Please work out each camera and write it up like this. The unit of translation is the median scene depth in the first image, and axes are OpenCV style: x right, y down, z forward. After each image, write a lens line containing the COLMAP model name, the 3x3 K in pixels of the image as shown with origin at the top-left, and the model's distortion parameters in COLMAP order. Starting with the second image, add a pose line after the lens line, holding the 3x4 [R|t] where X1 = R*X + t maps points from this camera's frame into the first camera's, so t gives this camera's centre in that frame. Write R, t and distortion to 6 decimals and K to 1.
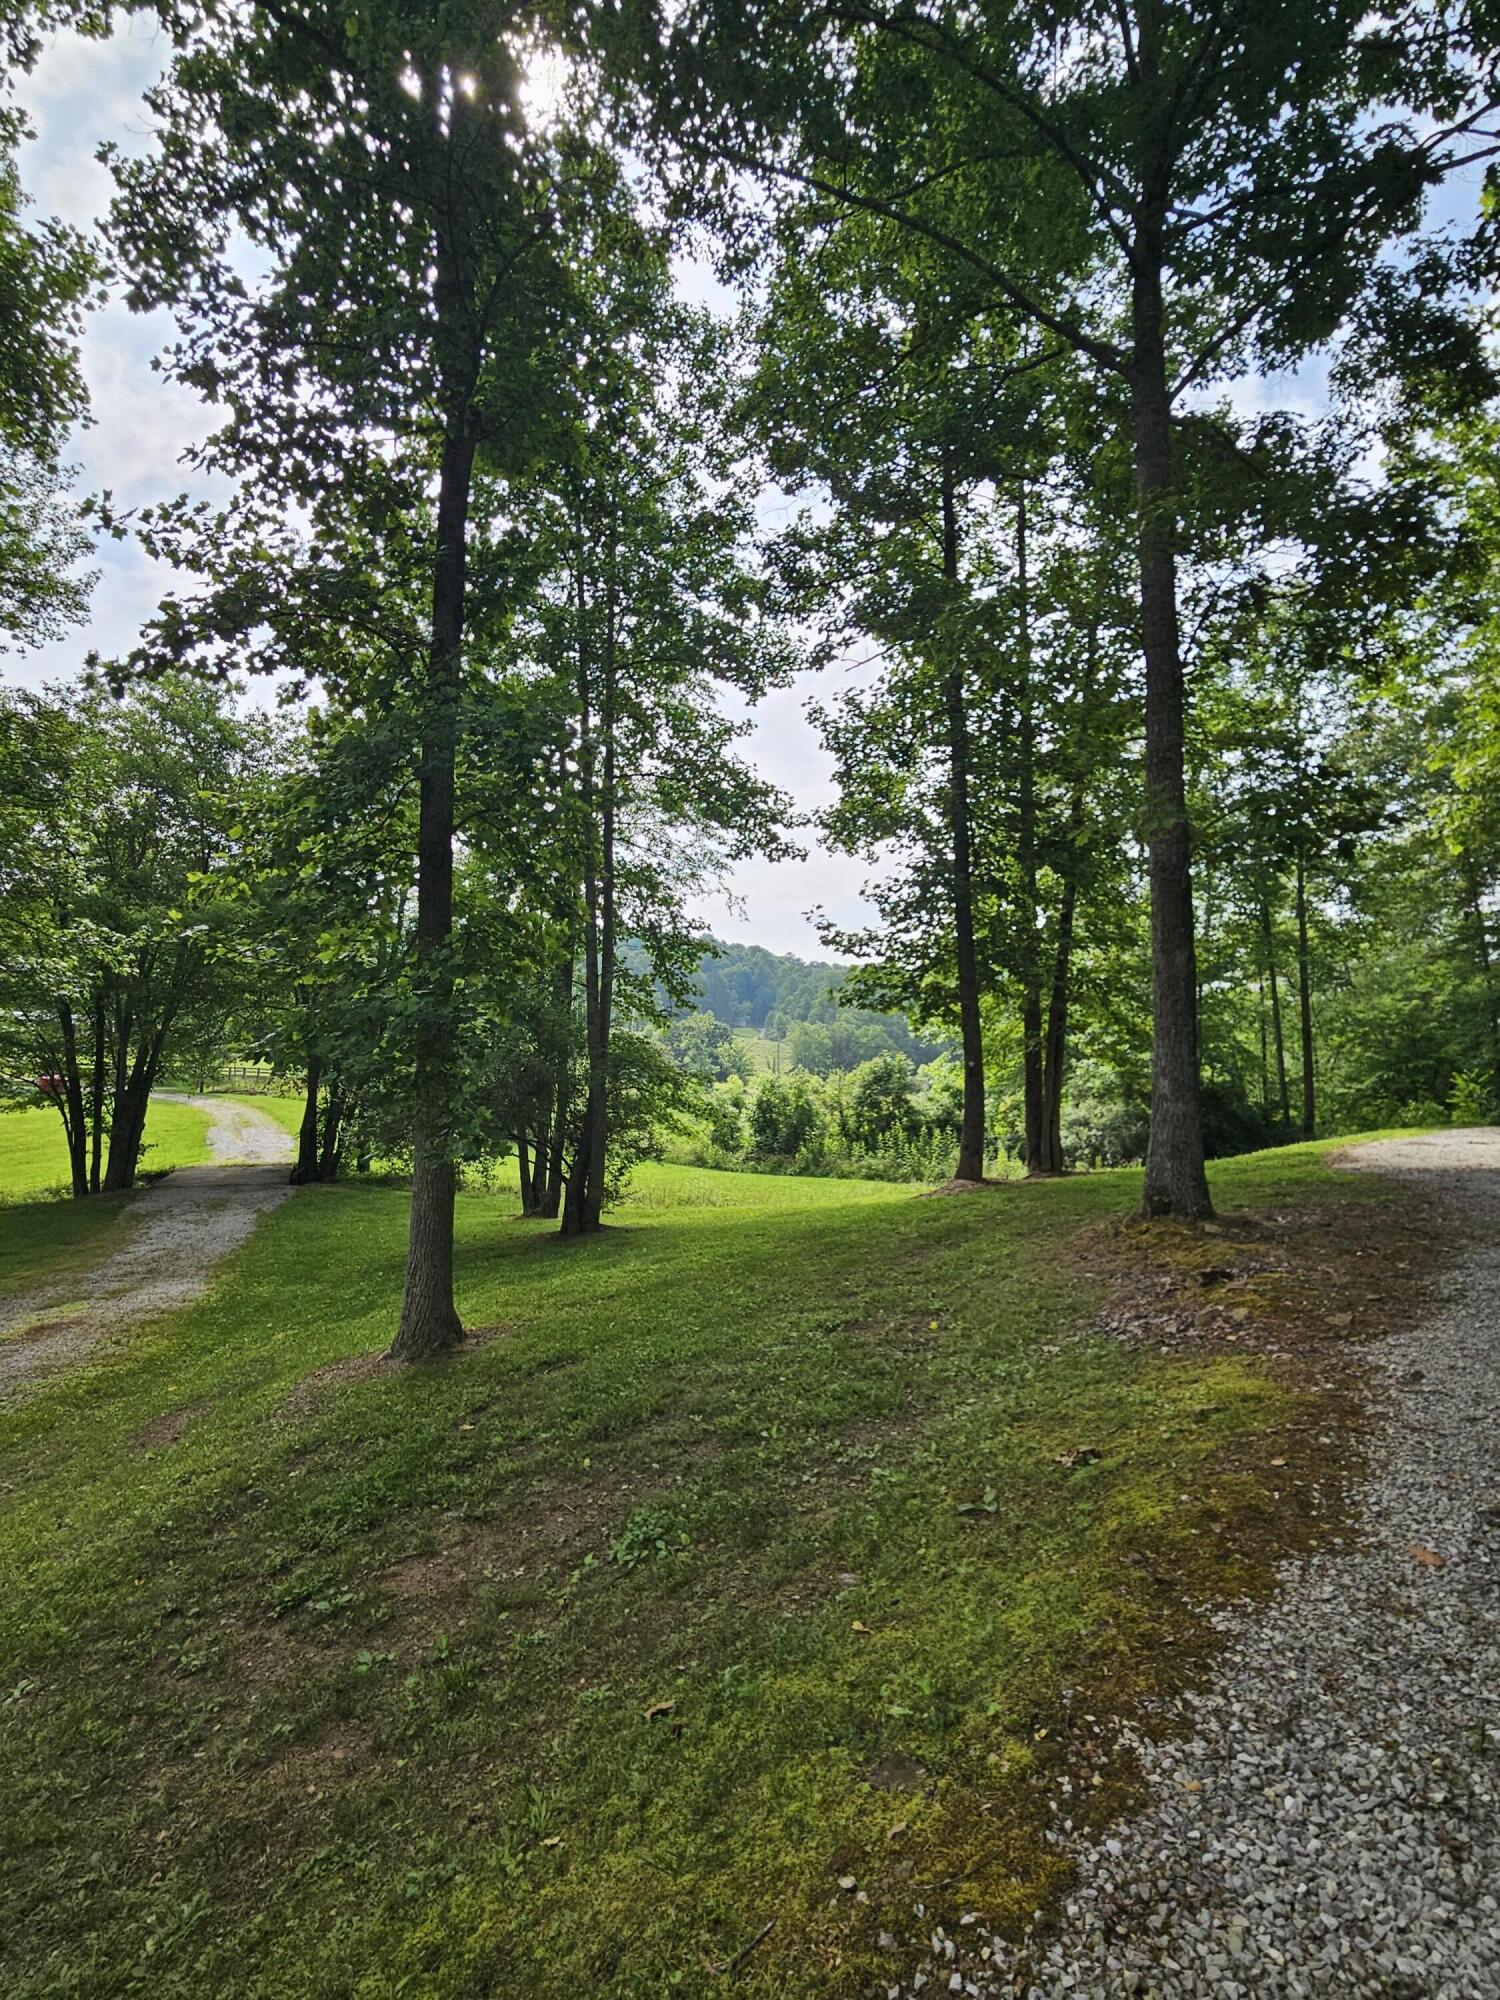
lens RADIAL K [[1014.9, 0, 750.0], [0, 1014.9, 1000.0], [0, 0, 1]] dist [-0.003543, 0.000377]
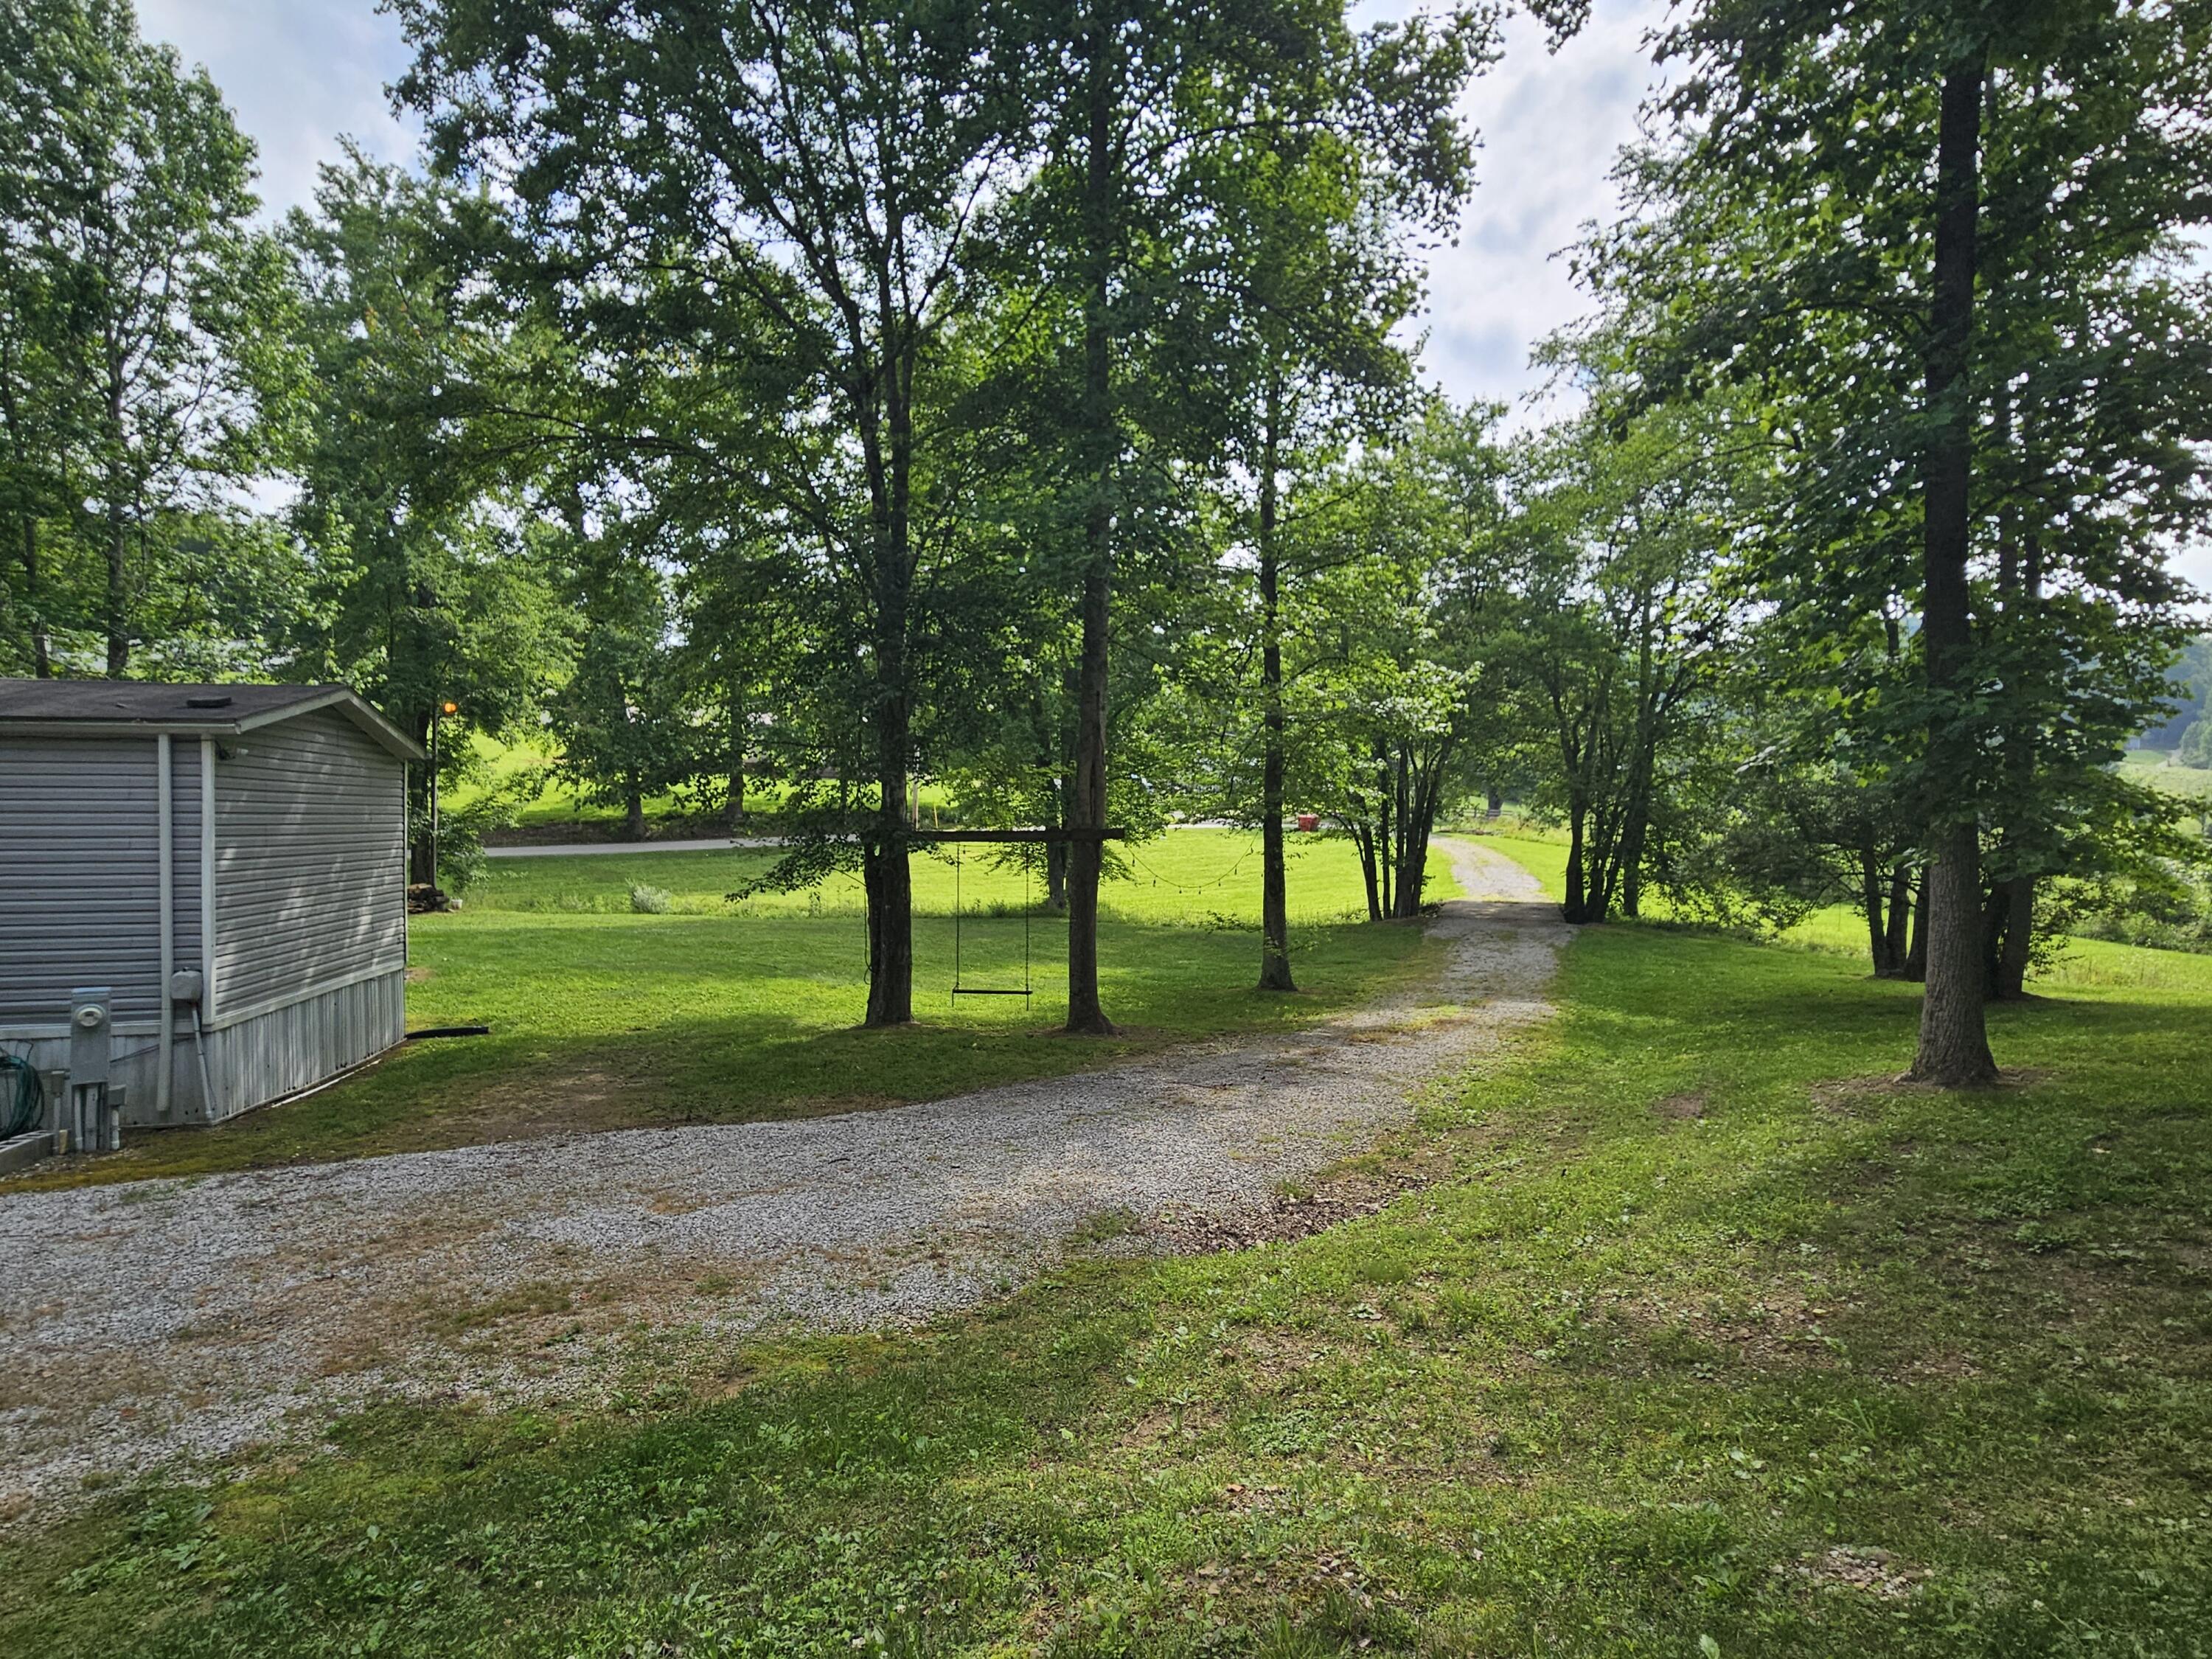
lens RADIAL K [[1122.5, 0, 1092.1], [0, 1122.5, 821.6], [0, 0, 1]] dist [-0.003543, 0.000377]
pose [[0.726799, 0.001371, -0.686848, -0.080229], [0.051030, 0.997126, 0.055988, 0.005210], [0.684951, -0.075742, 0.724641, -0.113108]]
